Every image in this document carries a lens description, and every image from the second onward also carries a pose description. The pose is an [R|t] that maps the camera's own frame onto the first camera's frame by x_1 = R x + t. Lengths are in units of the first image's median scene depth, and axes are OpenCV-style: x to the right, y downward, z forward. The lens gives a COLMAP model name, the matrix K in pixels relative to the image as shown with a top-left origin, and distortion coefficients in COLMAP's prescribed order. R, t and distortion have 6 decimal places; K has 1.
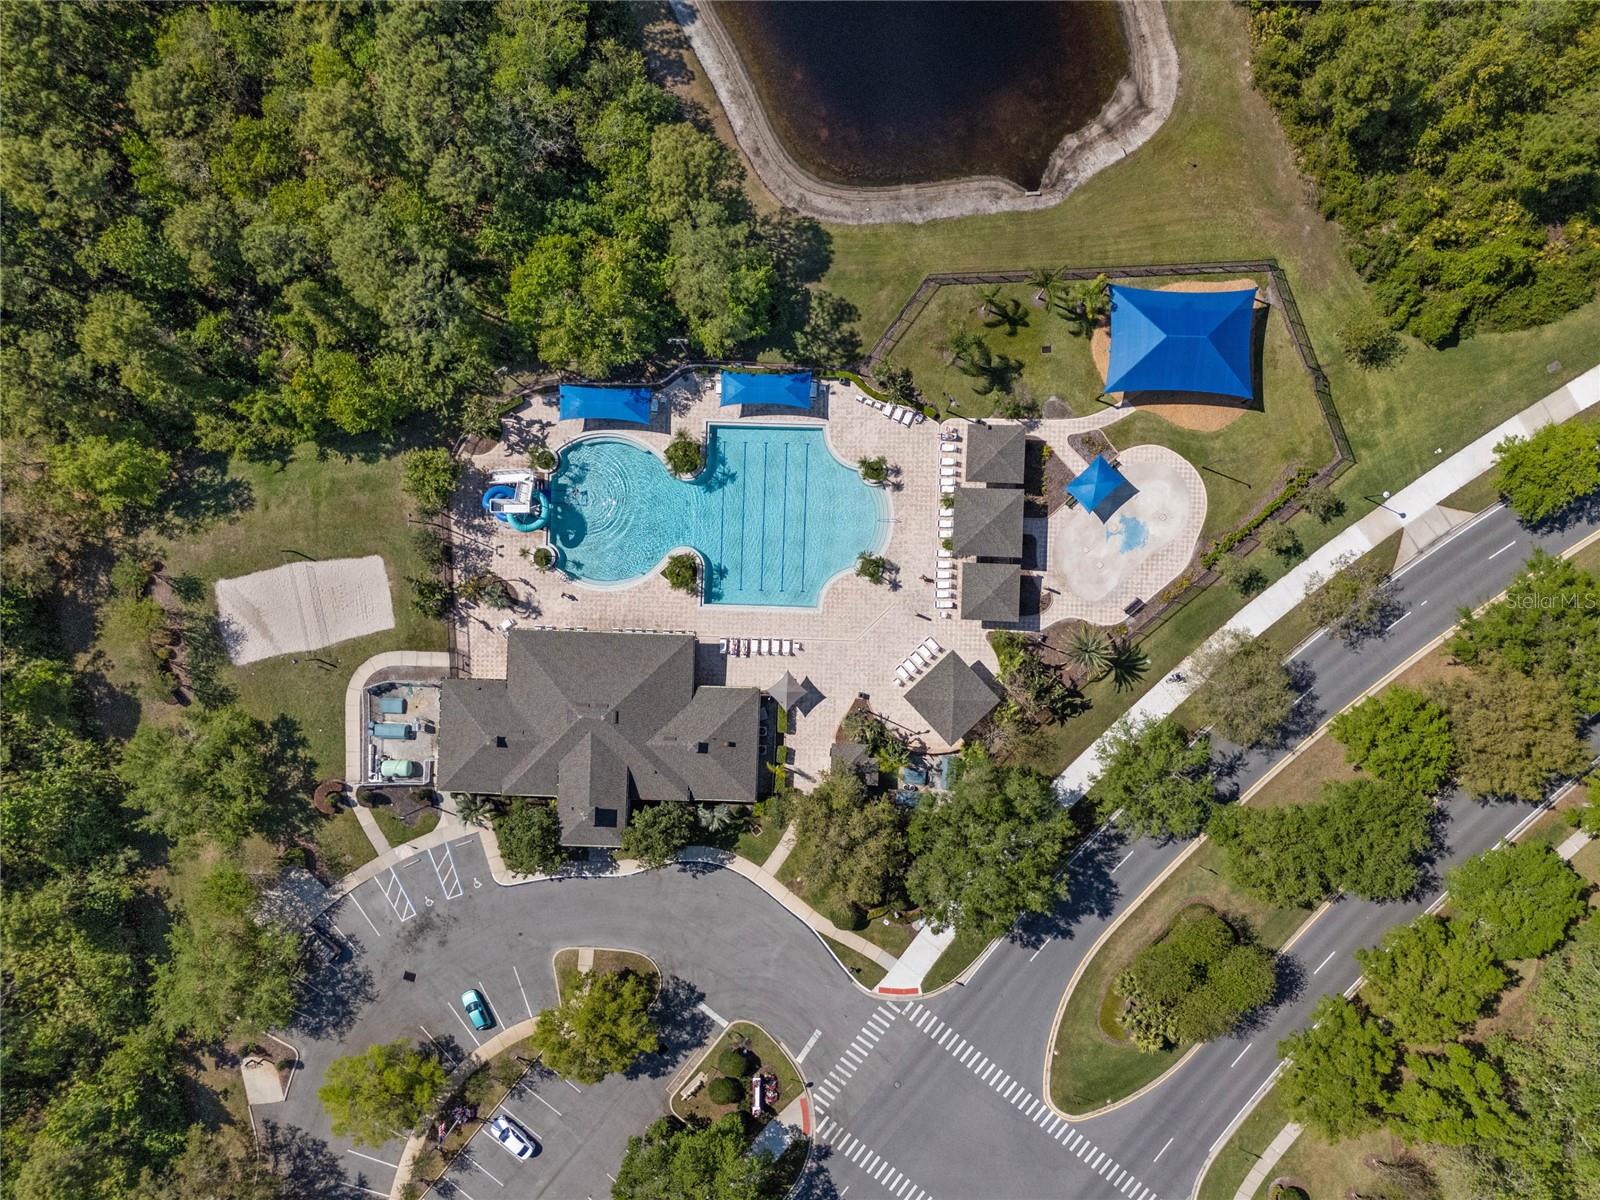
lens RADIAL K [[1187.3, 0, 800.0], [0, 1187.3, 600.0], [0, 0, 1]] dist [0.005772, -0.000176]
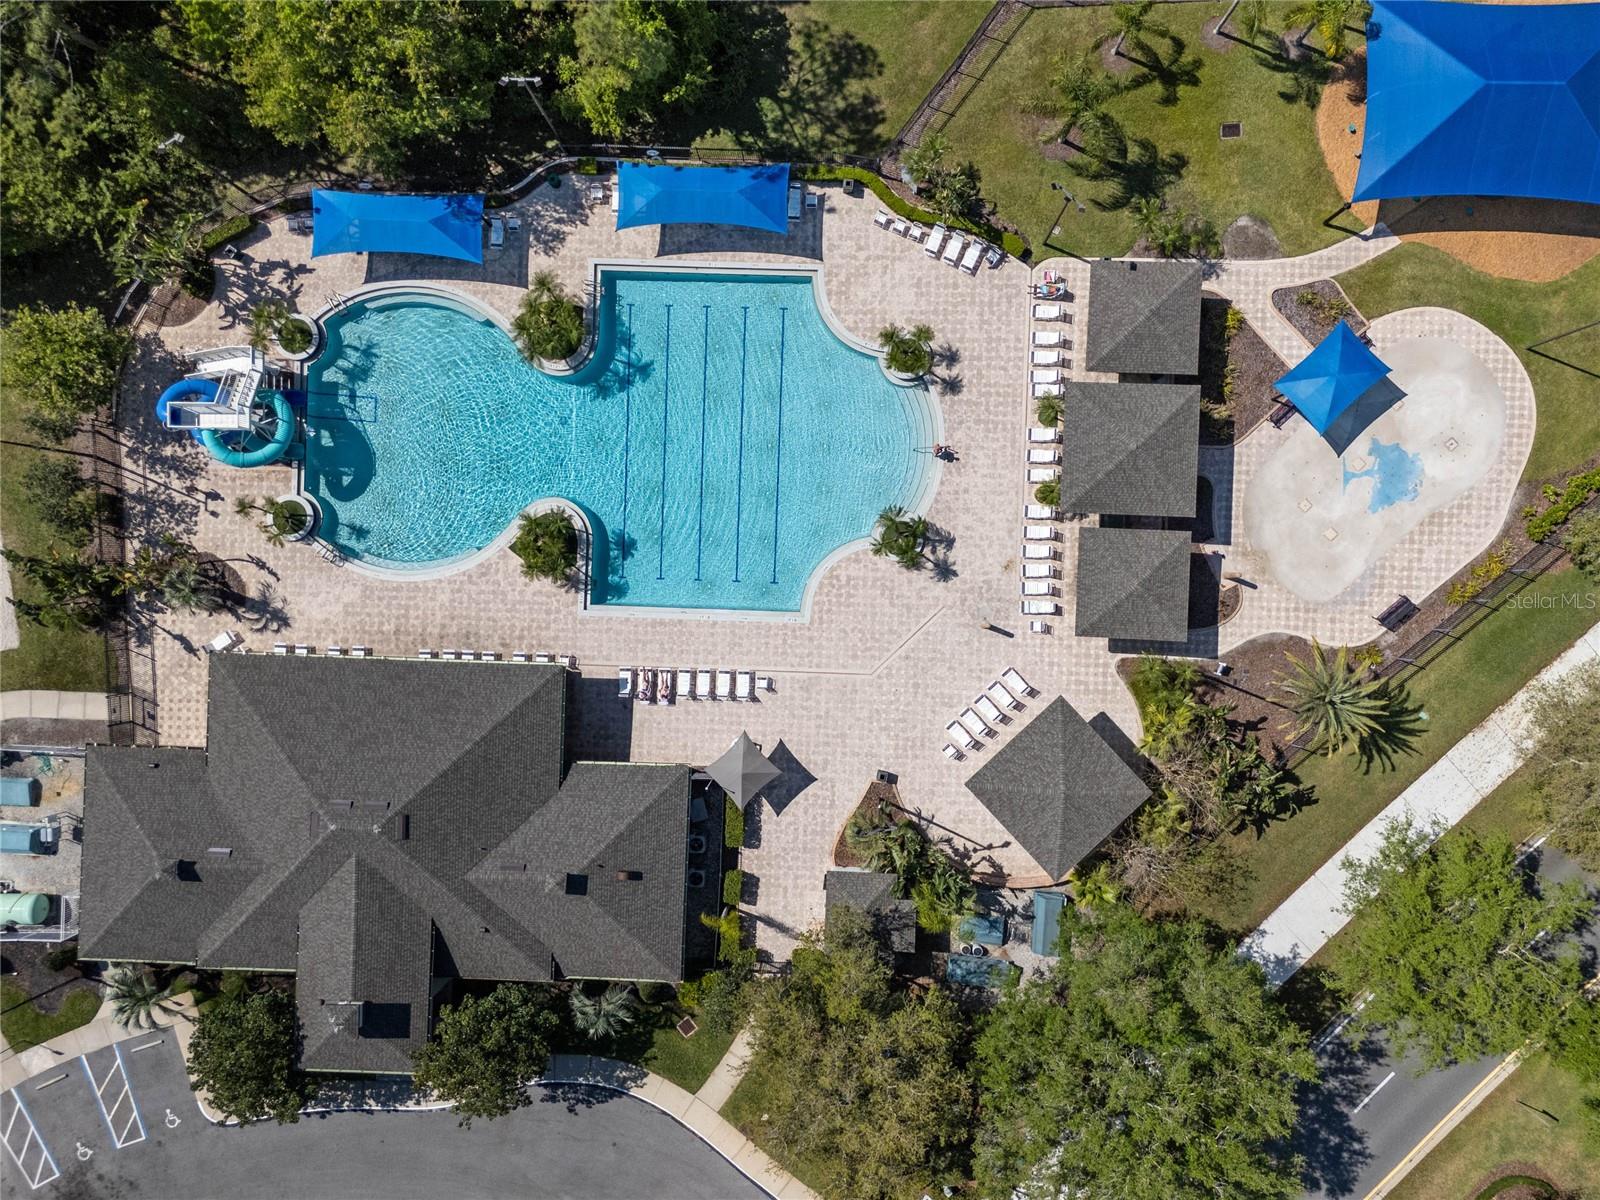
lens RADIAL K [[1187.3, 0, 800.0], [0, 1187.3, 600.0], [0, 0, 1]] dist [0.005772, -0.000176]
pose [[0.999996, 0.002623, -0.000500, 0.014563], [-0.002619, 0.999975, 0.006548, -0.002639], [0.000517, -0.006546, 0.999978, 0.466054]]
